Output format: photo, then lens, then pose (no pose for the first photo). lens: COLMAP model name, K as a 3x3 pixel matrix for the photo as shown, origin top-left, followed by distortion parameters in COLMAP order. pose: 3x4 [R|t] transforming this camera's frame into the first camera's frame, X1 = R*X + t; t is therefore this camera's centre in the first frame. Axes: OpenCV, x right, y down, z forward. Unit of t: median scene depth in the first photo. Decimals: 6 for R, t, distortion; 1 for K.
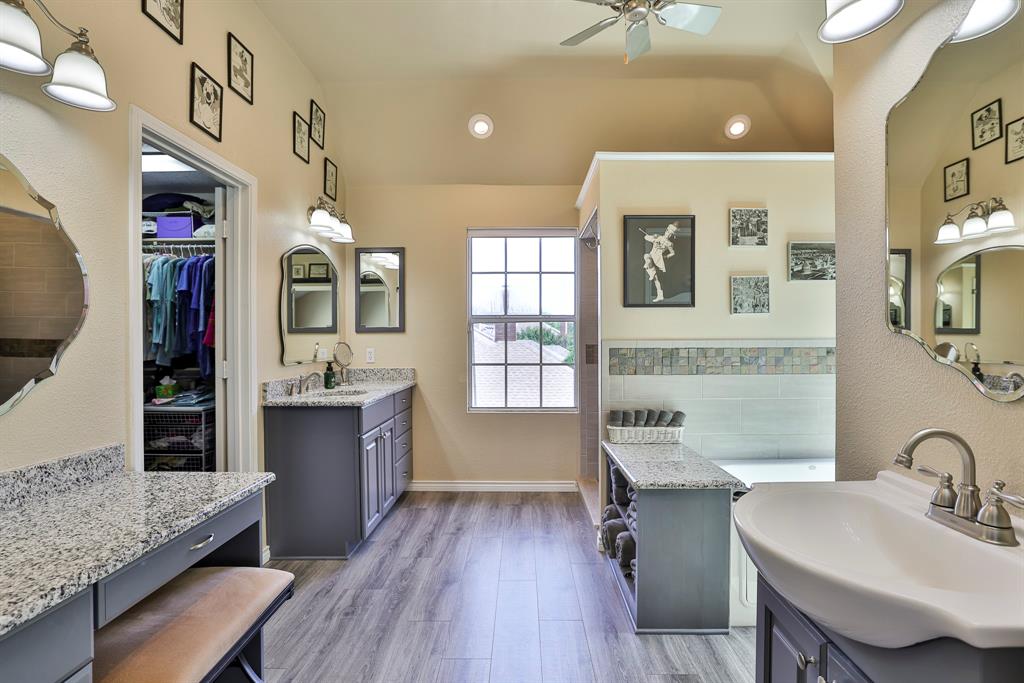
lens RADIAL K [[507.3, 0, 512.0], [0, 507.3, 341.5], [0, 0, 1]] dist [-0.026770, 0.000262]
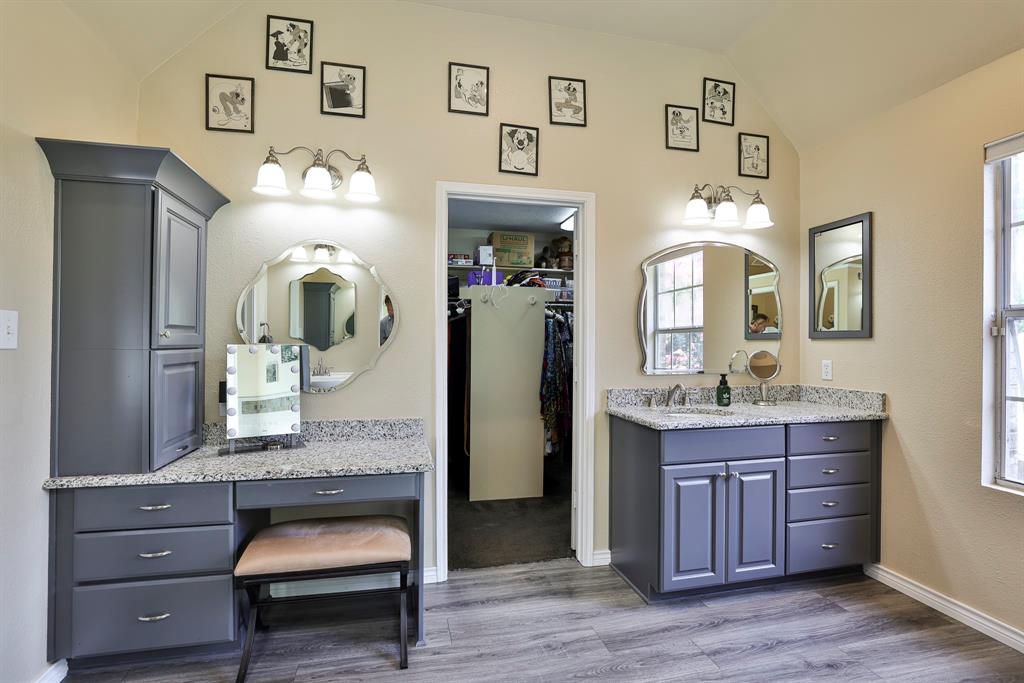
lens RADIAL K [[471.0, 0, 512.0], [0, 471.0, 341.5], [0, 0, 1]] dist [-0.046108, 0.014479]
pose [[0.246815, -0.000289, -0.969063, 0.385700], [-0.009684, 0.999949, -0.002764, -0.010799], [0.969014, 0.010067, 0.246800, 0.581299]]
